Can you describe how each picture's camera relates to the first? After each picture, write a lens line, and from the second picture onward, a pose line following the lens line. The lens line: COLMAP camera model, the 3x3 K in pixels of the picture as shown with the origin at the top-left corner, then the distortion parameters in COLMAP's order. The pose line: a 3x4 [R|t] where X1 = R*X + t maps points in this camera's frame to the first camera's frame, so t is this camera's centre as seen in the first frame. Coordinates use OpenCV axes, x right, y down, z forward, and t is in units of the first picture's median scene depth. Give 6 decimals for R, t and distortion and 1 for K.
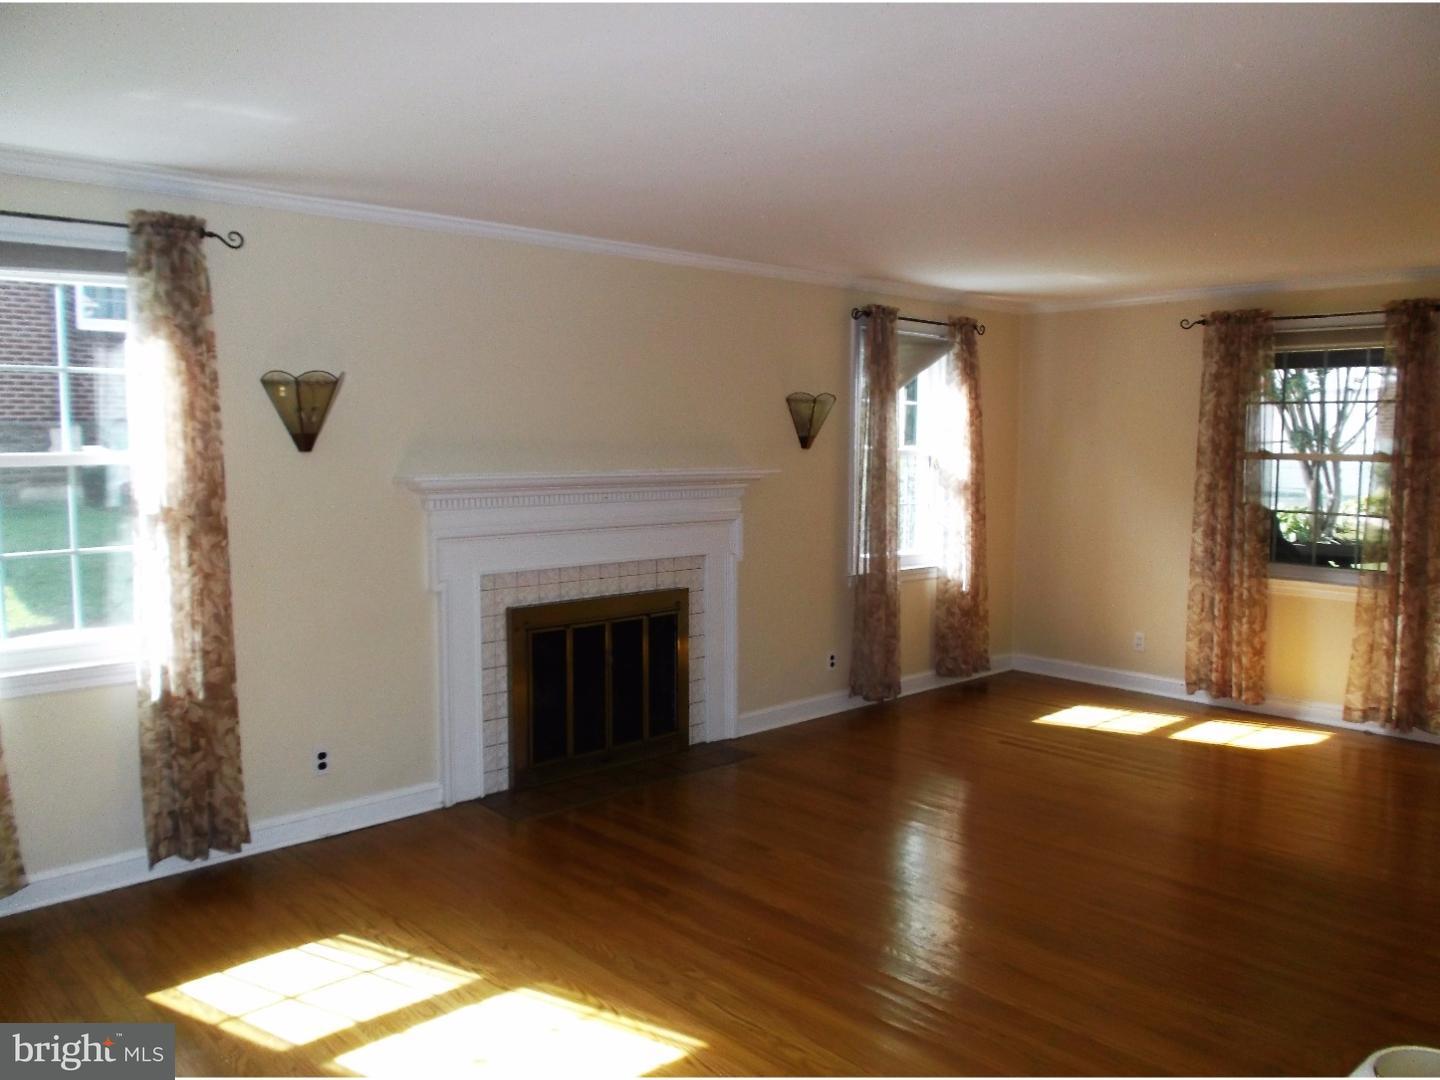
lens RADIAL K [[1100.1, 0, 738.1], [0, 1100.1, 544.1], [0, 0, 1]] dist [-0.057741, 0.039256]
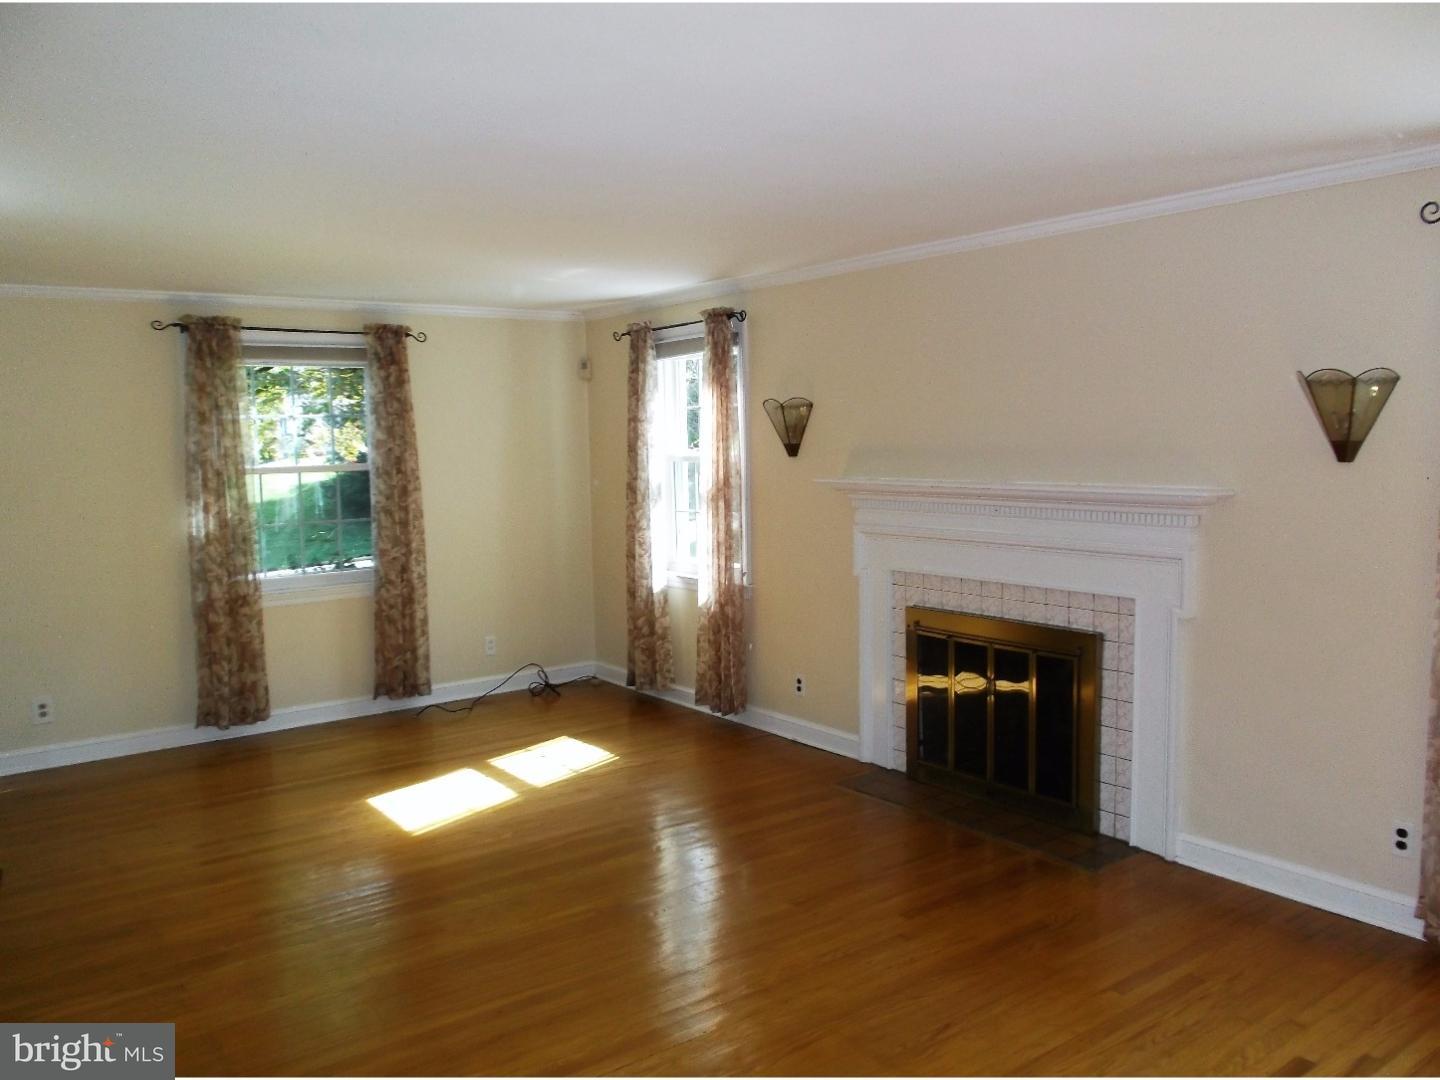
lens RADIAL K [[1100.1, 0, 738.1], [0, 1100.1, 544.1], [0, 0, 1]] dist [-0.057741, 0.039256]
pose [[-0.084051, 0.088232, -0.992548, 0.880118], [-0.087819, 0.991540, 0.095579, -0.090362], [0.992584, 0.095198, -0.075592, 0.930394]]
